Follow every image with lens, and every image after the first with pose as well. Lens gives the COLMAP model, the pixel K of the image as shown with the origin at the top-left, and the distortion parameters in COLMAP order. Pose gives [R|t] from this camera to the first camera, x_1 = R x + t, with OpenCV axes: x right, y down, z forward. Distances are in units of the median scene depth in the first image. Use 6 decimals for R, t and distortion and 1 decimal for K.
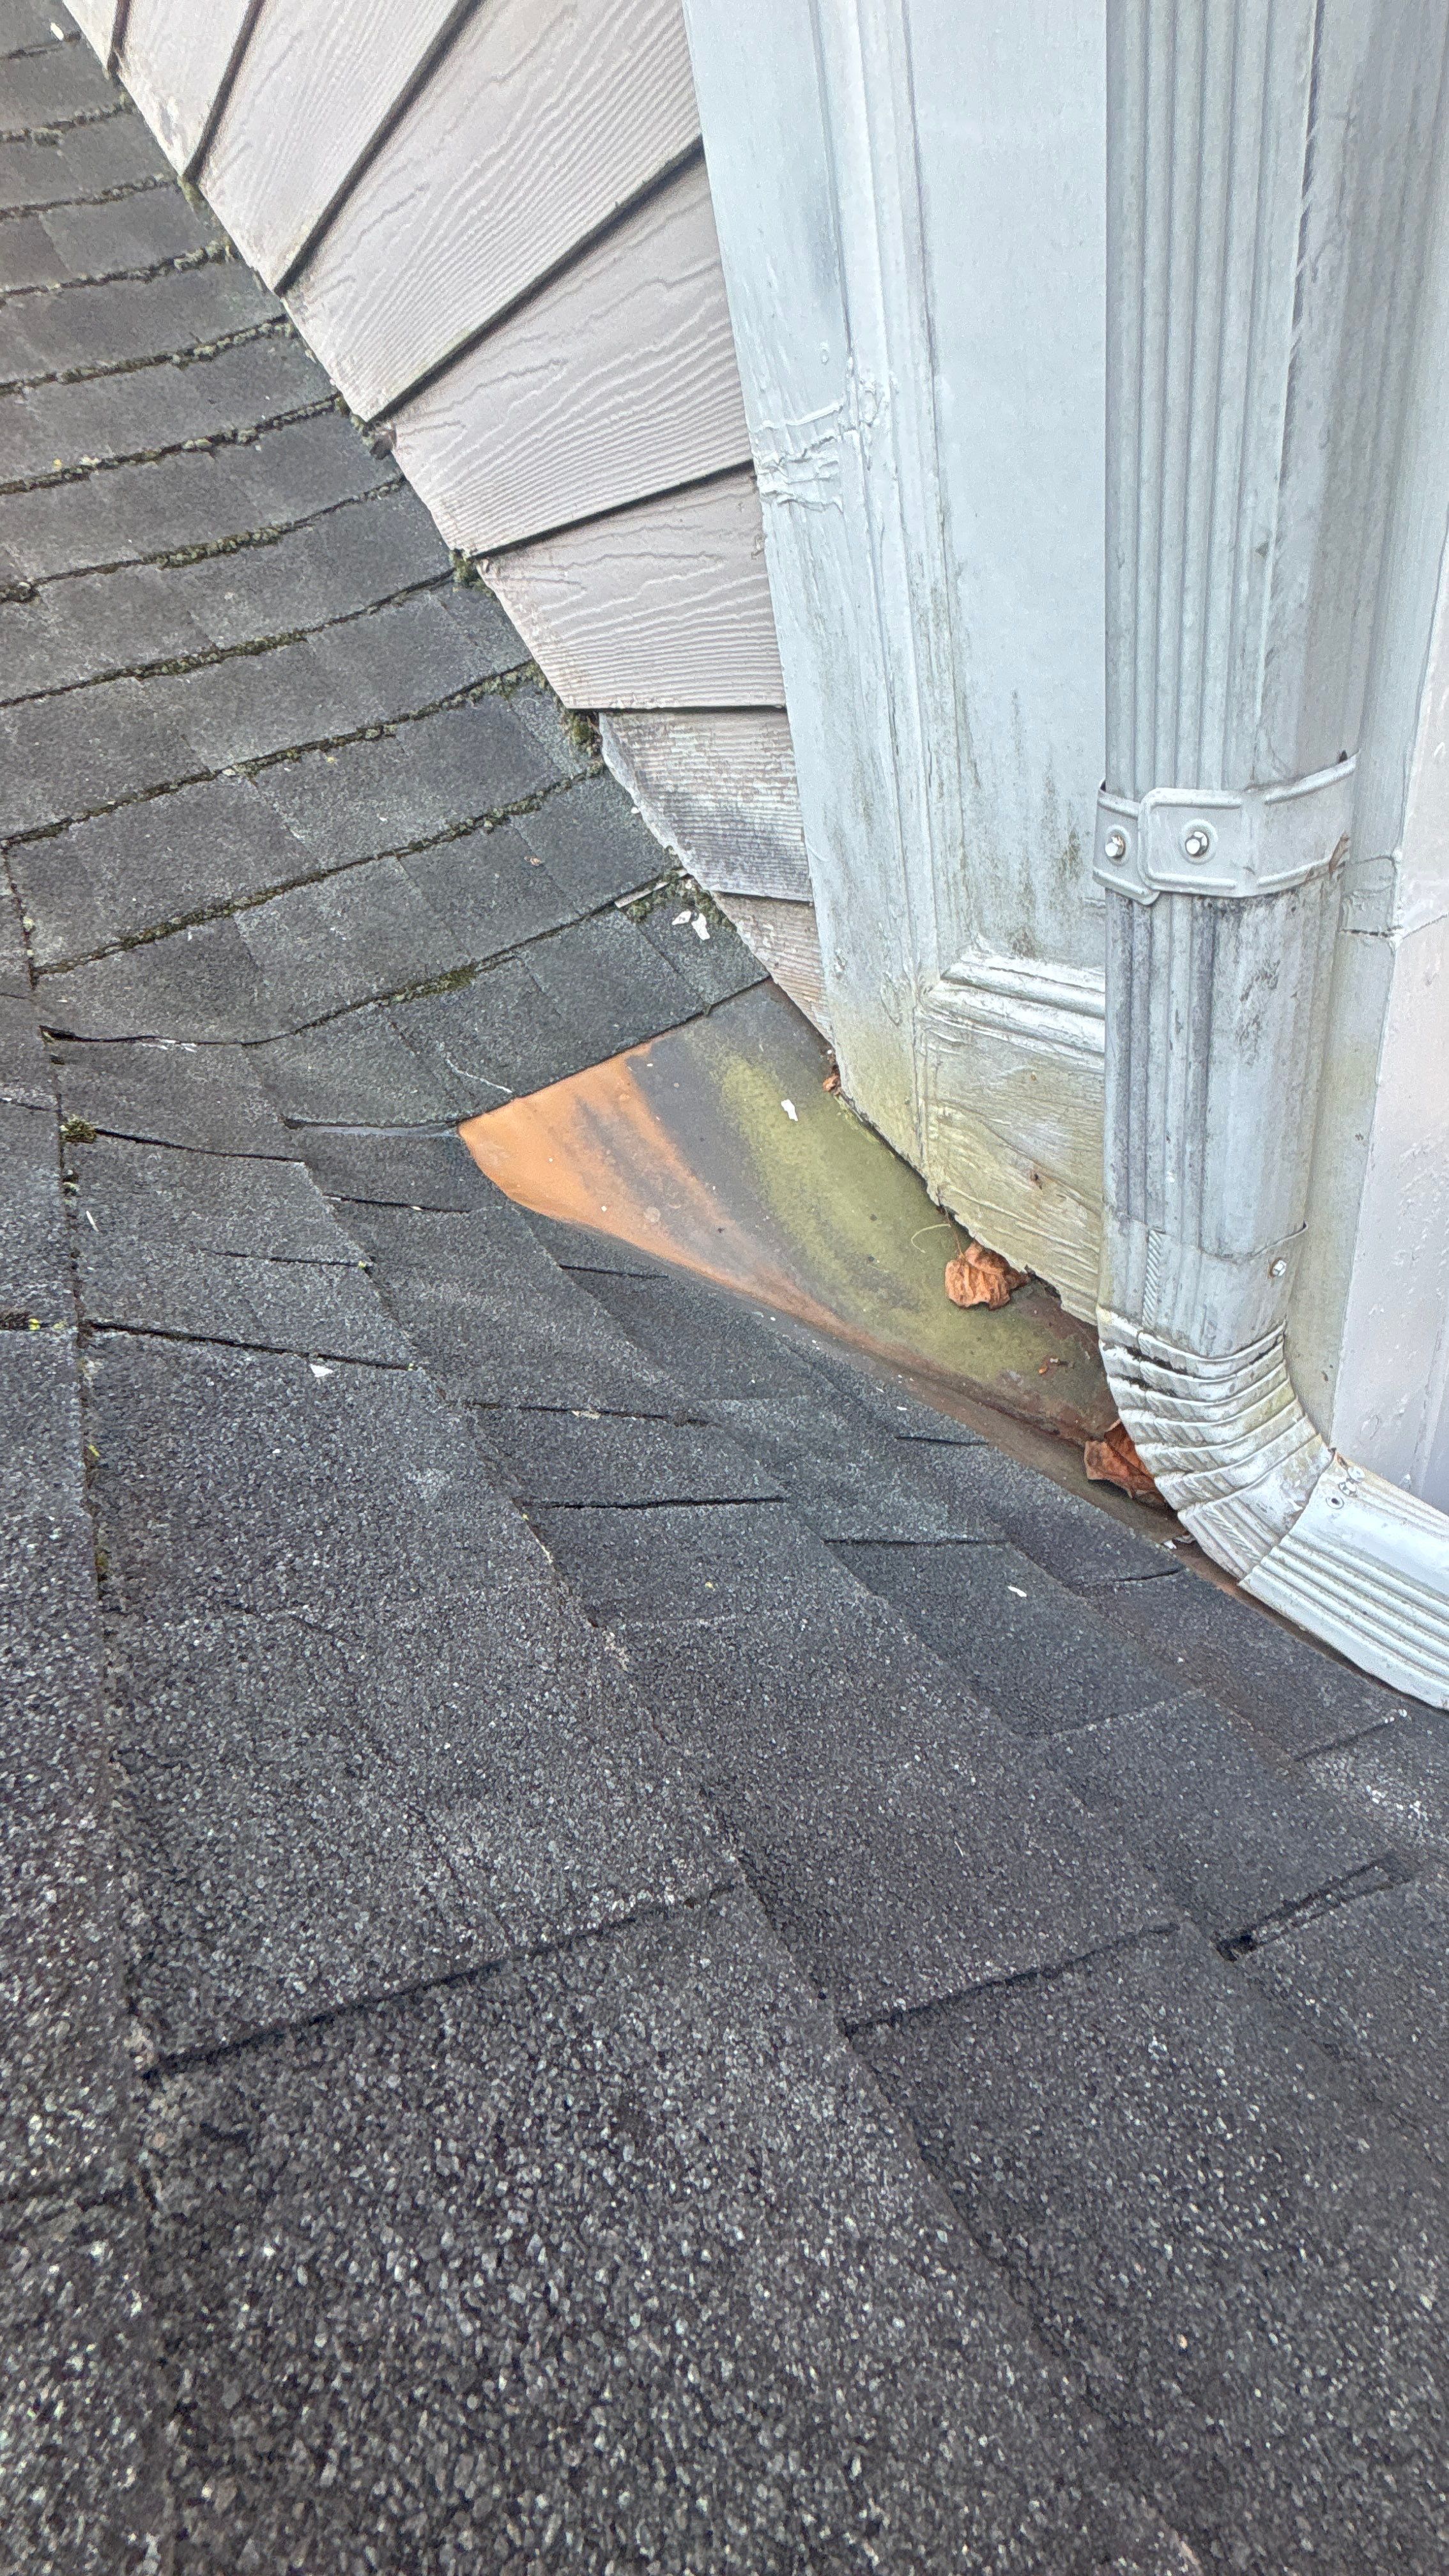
lens RADIAL K [[1054.7, 0, 724.5], [0, 1054.7, 1288.0], [0, 0, 1]] dist [-0.034729, 0.016389]
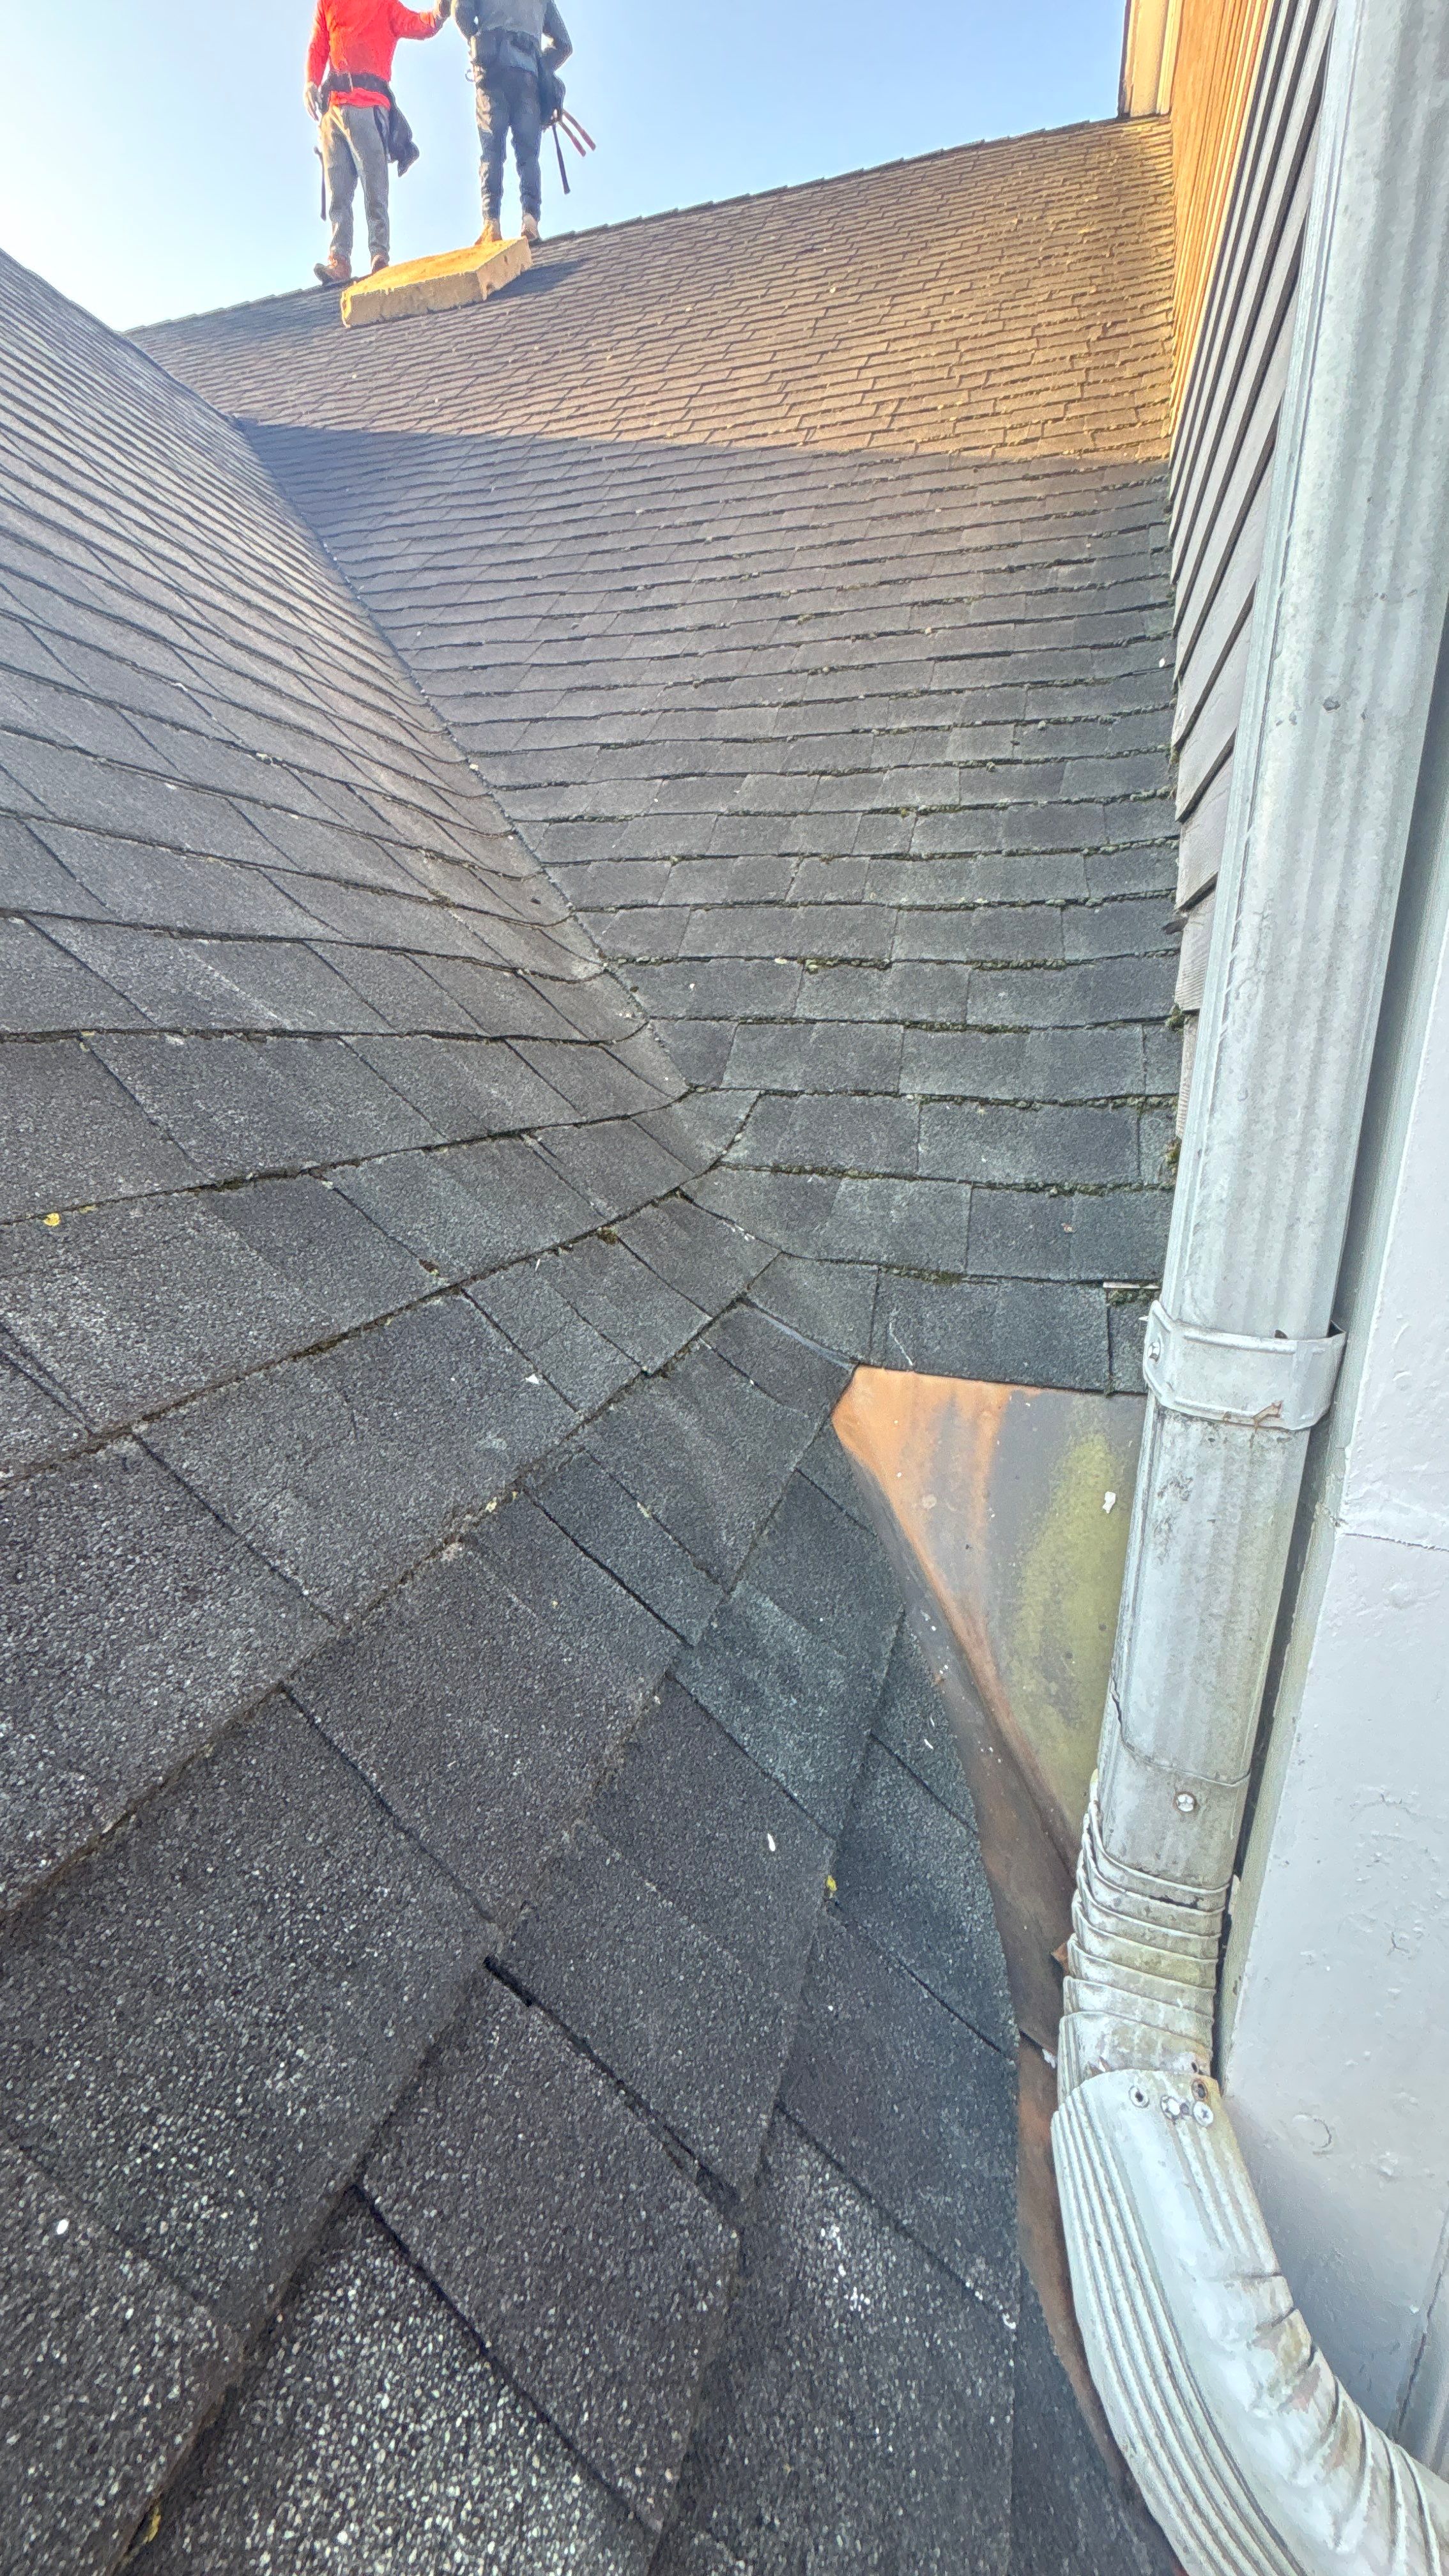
lens RADIAL K [[1028.7, 0, 724.5], [0, 1028.7, 1288.0], [0, 0, 1]] dist [-0.003188, -0.000166]
pose [[0.631738, 0.399966, -0.664029, 0.599928], [-0.571606, 0.818971, -0.050518, -0.096239], [0.523615, 0.411477, 0.745998, -0.112349]]
